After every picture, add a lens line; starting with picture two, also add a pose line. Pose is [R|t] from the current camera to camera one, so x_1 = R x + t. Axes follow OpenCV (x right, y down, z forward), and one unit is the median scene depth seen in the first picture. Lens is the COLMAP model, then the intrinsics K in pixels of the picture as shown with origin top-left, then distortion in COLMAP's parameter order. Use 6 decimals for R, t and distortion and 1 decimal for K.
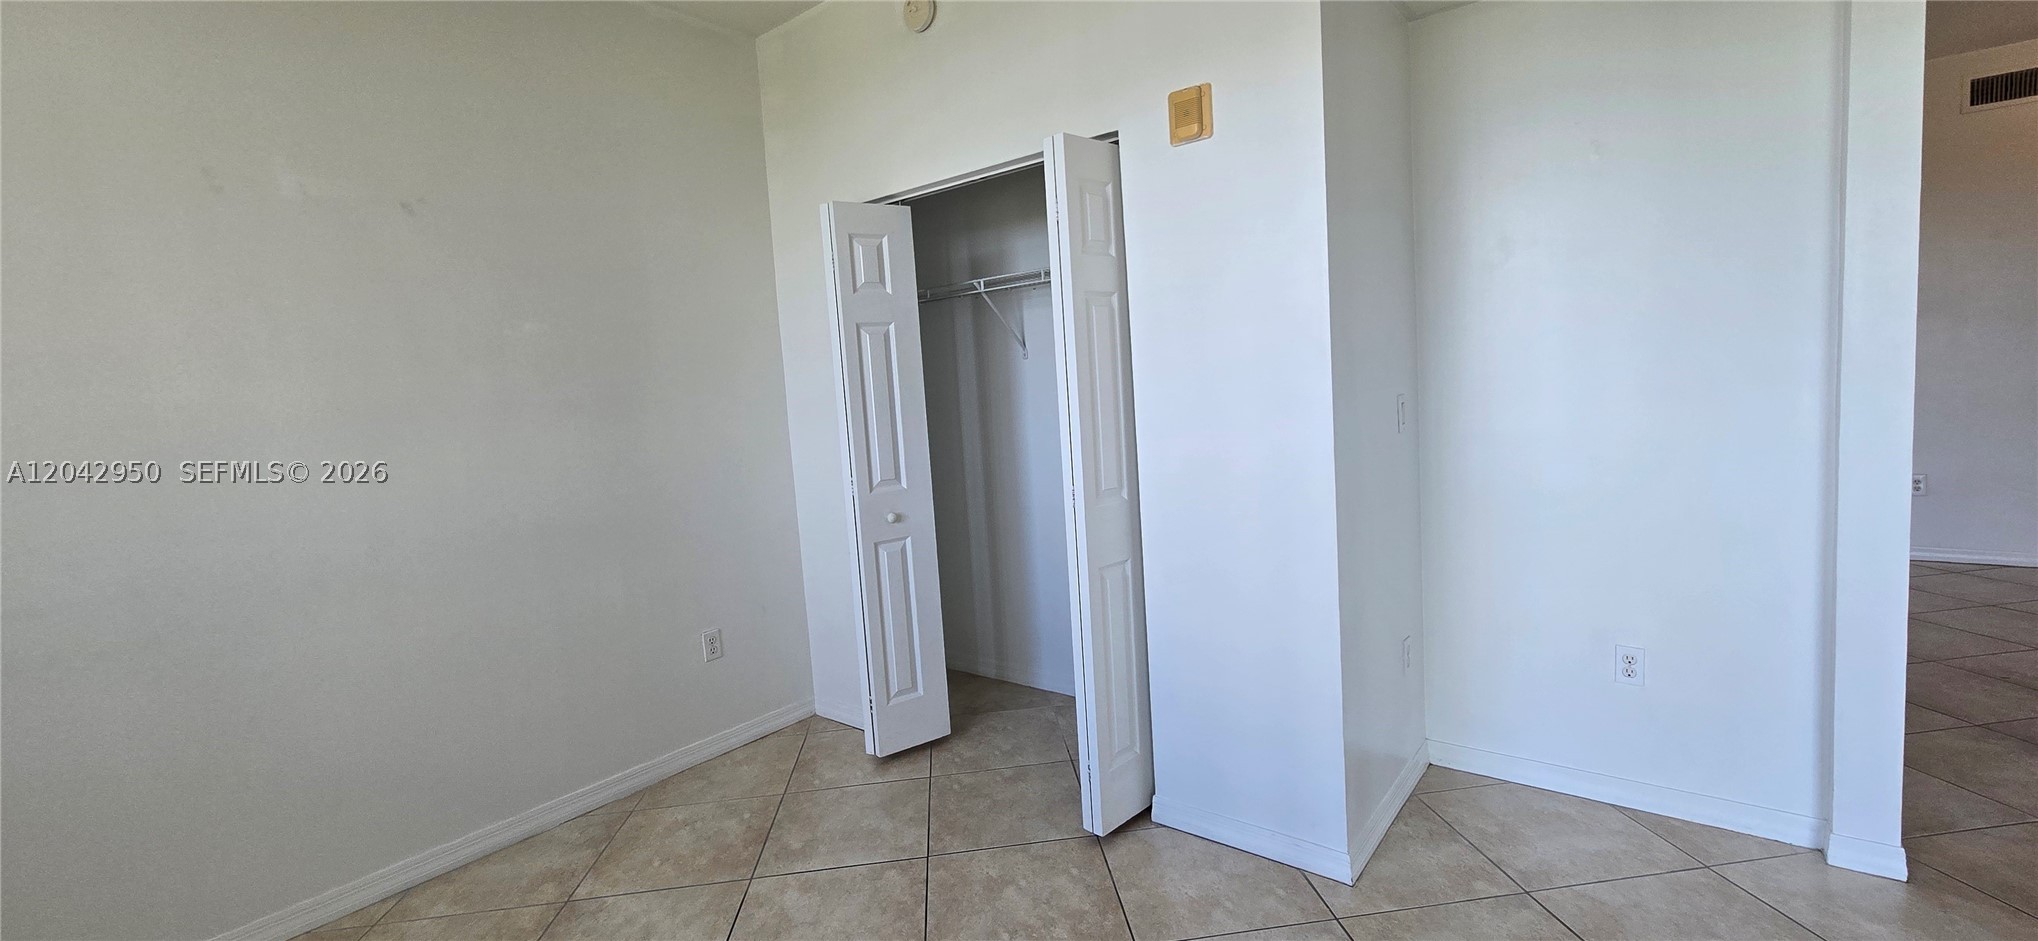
lens RADIAL K [[832.4, 0, 1026.4], [0, 832.4, 466.4], [0, 0, 1]] dist [-0.000877, 0.000220]
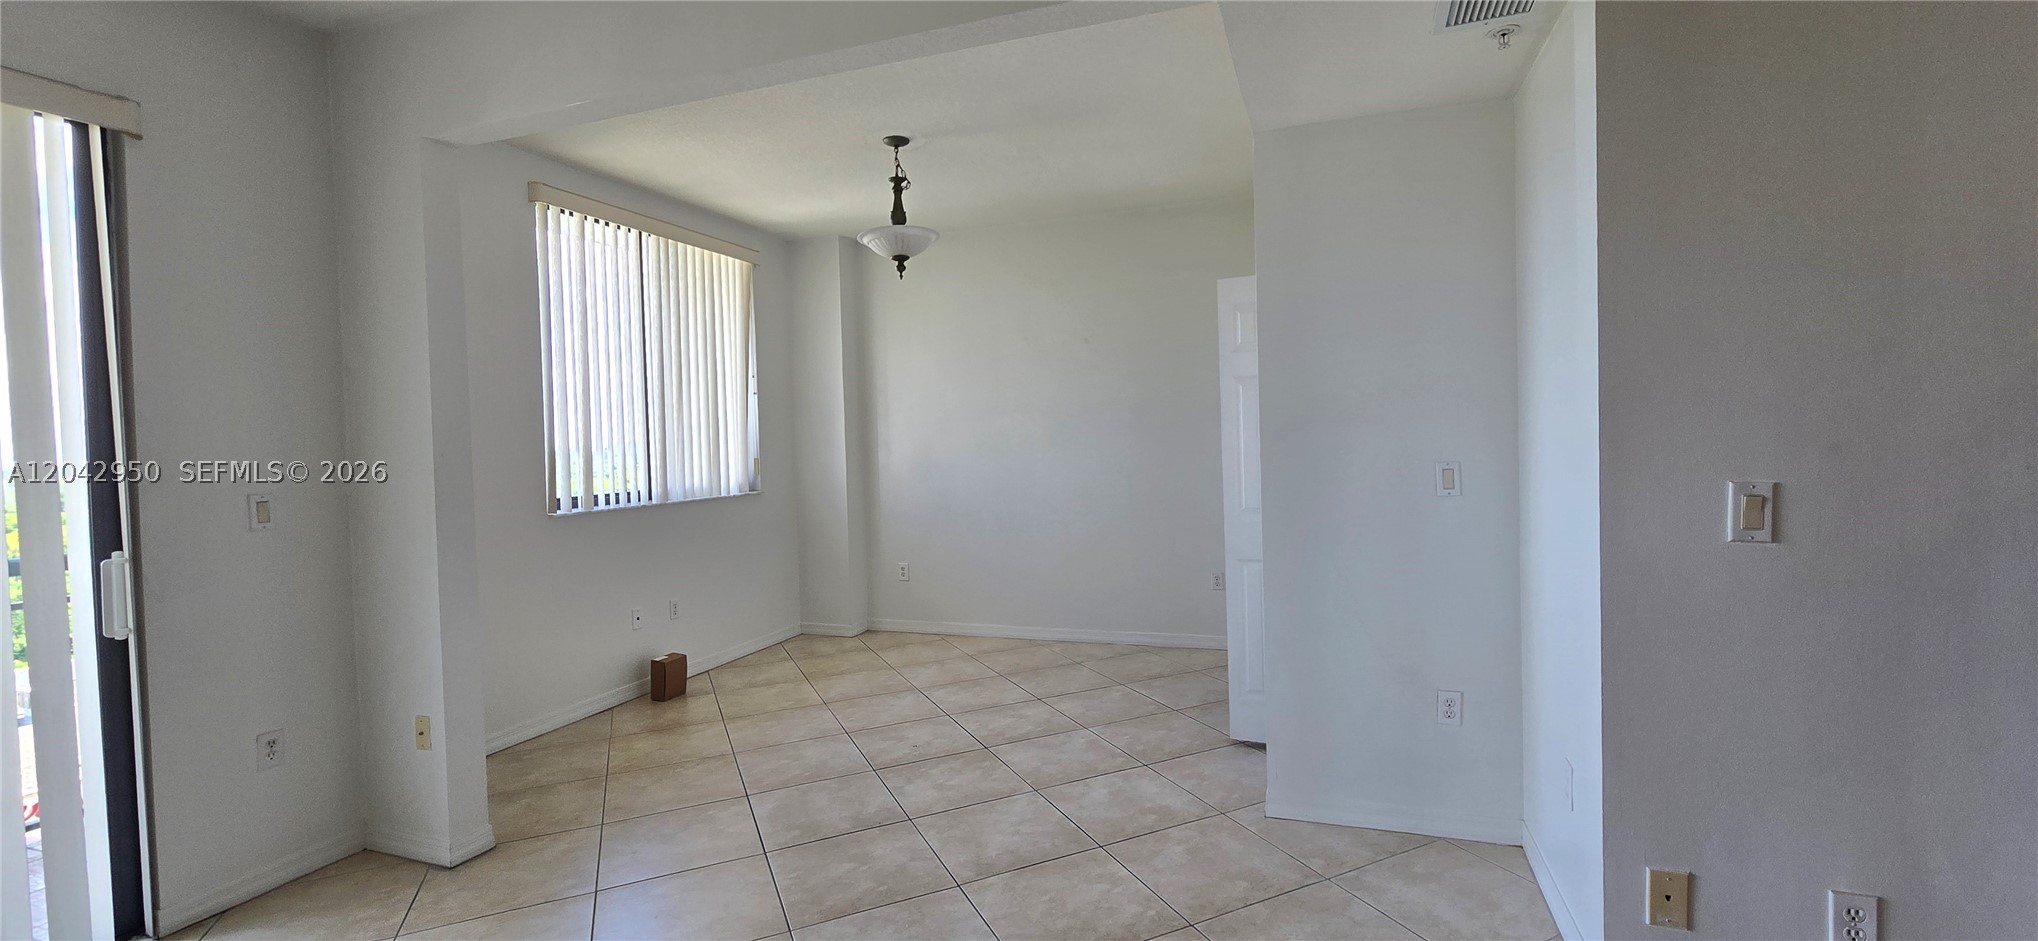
lens RADIAL K [[832.4, 0, 1024.0], [0, 832.4, 452.5], [0, 0, 1]] dist [-0.000877, 0.000220]
pose [[0.310861, 0.068464, -0.947986, 1.416737], [-0.087835, 0.995203, 0.043072, -0.095535], [0.946388, 0.069877, 0.315384, 0.161616]]
